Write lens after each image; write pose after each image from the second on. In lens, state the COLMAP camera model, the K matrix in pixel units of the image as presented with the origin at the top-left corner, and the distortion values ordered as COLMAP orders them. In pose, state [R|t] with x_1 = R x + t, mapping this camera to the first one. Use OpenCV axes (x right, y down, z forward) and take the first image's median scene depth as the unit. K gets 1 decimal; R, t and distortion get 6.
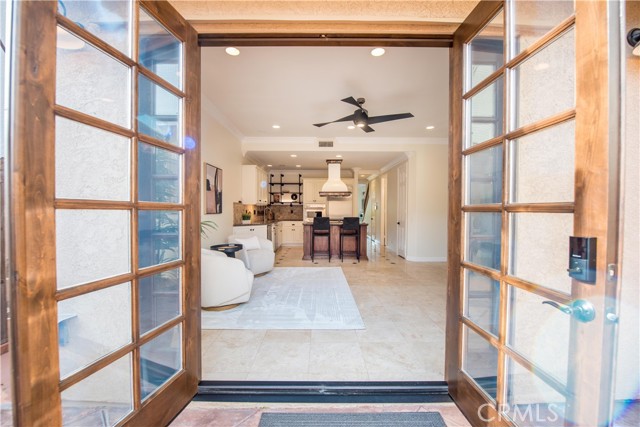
lens RADIAL K [[255.0, 0, 321.2], [0, 255.0, 215.1], [0, 0, 1]] dist [-0.020933, -0.000876]
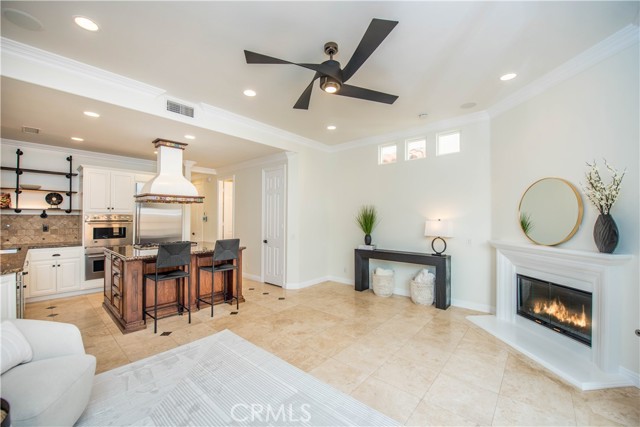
lens RADIAL K [[255.0, 0, 321.4], [0, 255.0, 215.2], [0, 0, 1]] dist [-0.020933, -0.000876]
pose [[0.656045, 0.006323, 0.754695, -0.159422], [0.012411, 0.999739, -0.019165, -0.028750], [-0.754619, 0.021939, 0.655796, 0.344186]]
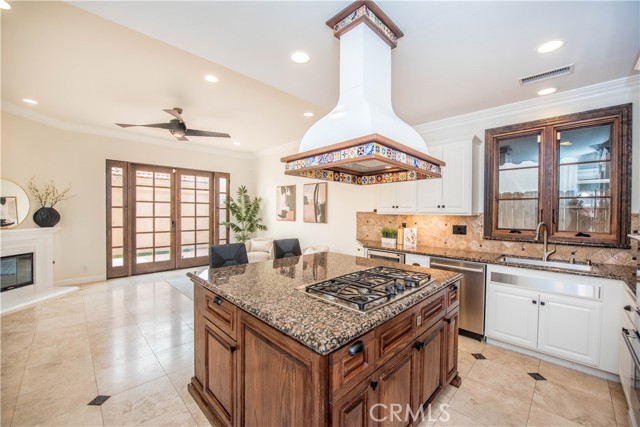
lens RADIAL K [[255.0, 0, 319.8], [0, 255.0, 215.3], [0, 0, 1]] dist [-0.020933, -0.000876]
pose [[-0.709519, -0.001544, -0.704685, 0.244420], [-0.025621, 0.999393, 0.023607, -0.041725], [0.704221, 0.034805, -0.709128, 1.125810]]
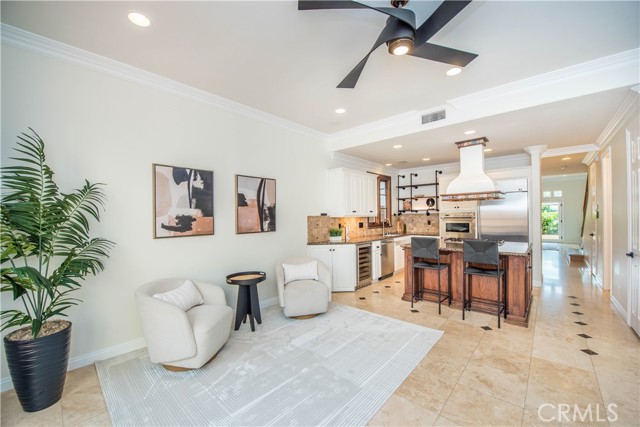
lens RADIAL K [[255.0, 0, 321.1], [0, 255.0, 214.5], [0, 0, 1]] dist [-0.020933, -0.000876]
pose [[0.739440, -0.015662, -0.673040, 0.185776], [0.003253, 0.999801, -0.019691, -0.029142], [0.673215, 0.012371, 0.739344, 0.309954]]
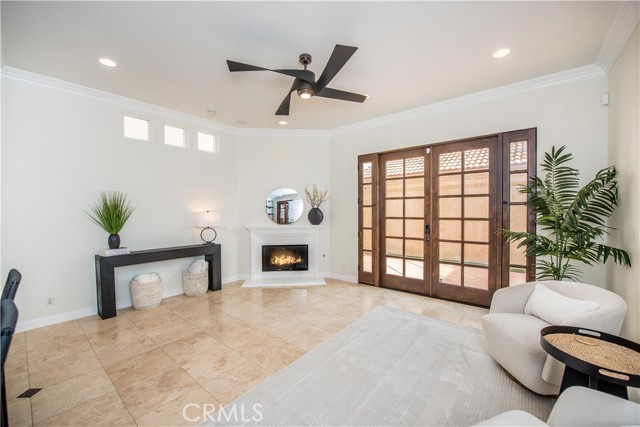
lens RADIAL K [[255.0, 0, 319.8], [0, 255.0, 213.3], [0, 0, 1]] dist [-0.020933, -0.000876]
pose [[-0.768345, -0.008926, 0.639973, -0.162111], [0.013117, 0.999473, 0.029688, -0.036172], [-0.639901, 0.031205, -0.767823, 0.802005]]
